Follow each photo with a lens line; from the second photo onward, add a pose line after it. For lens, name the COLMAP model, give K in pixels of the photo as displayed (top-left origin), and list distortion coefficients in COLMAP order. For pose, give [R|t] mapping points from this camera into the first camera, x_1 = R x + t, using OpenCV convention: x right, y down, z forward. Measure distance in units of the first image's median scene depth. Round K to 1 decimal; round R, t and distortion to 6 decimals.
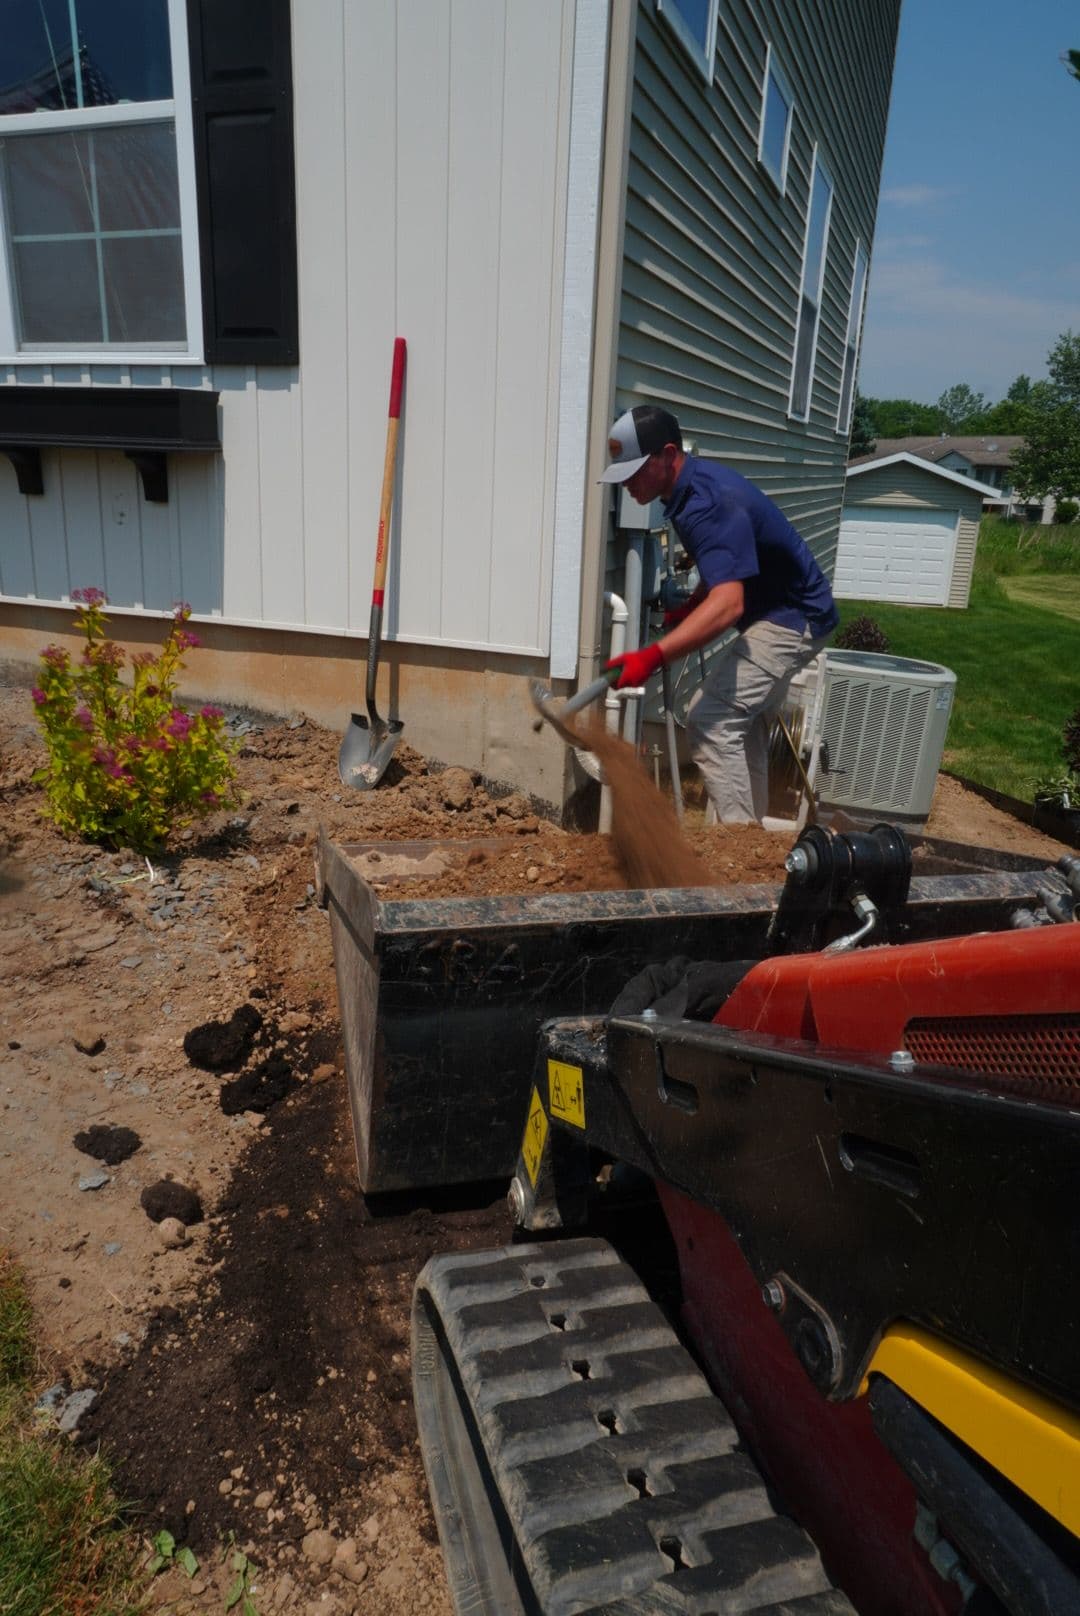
lens RADIAL K [[1087.7, 0, 540.0], [0, 1087.7, 808.0], [0, 0, 1]] dist [-0.058570, 0.056970]
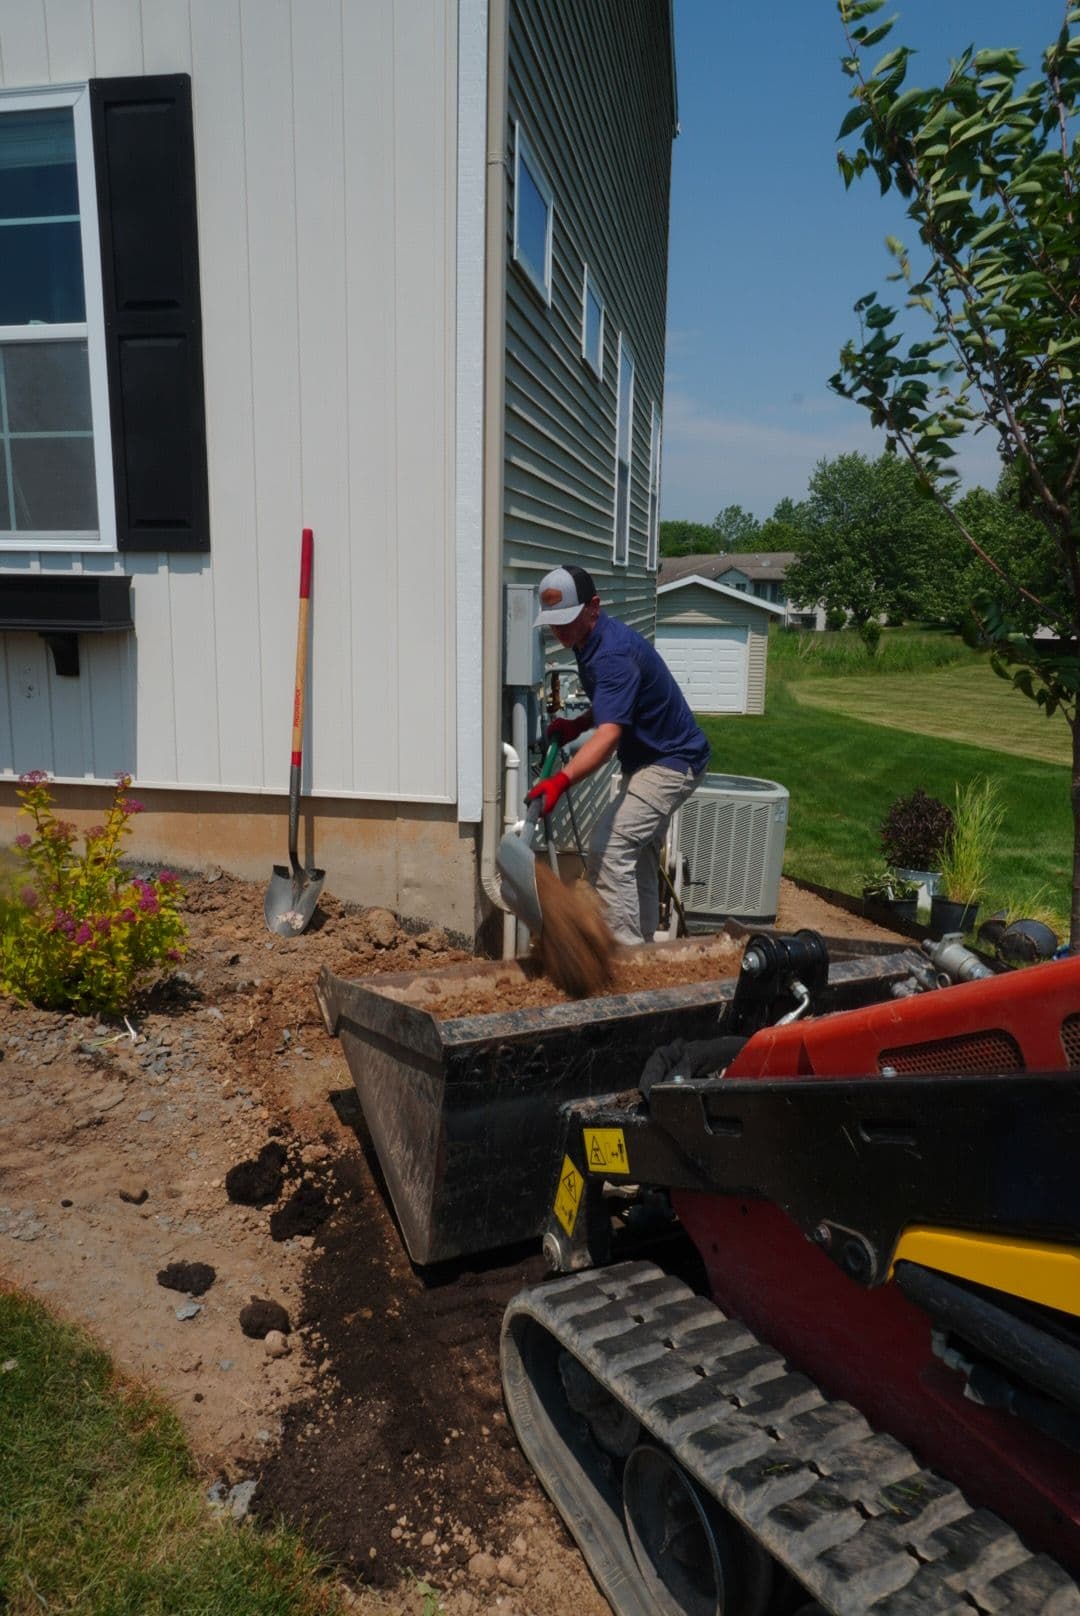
lens RADIAL K [[1087.7, 0, 540.0], [0, 1087.7, 808.0], [0, 0, 1]] dist [-0.058570, 0.056970]
pose [[0.983352, -0.059541, 0.171682, -0.100967], [0.077188, 0.992188, -0.098010, -0.018931], [-0.164505, 0.109630, 0.980265, -0.109052]]
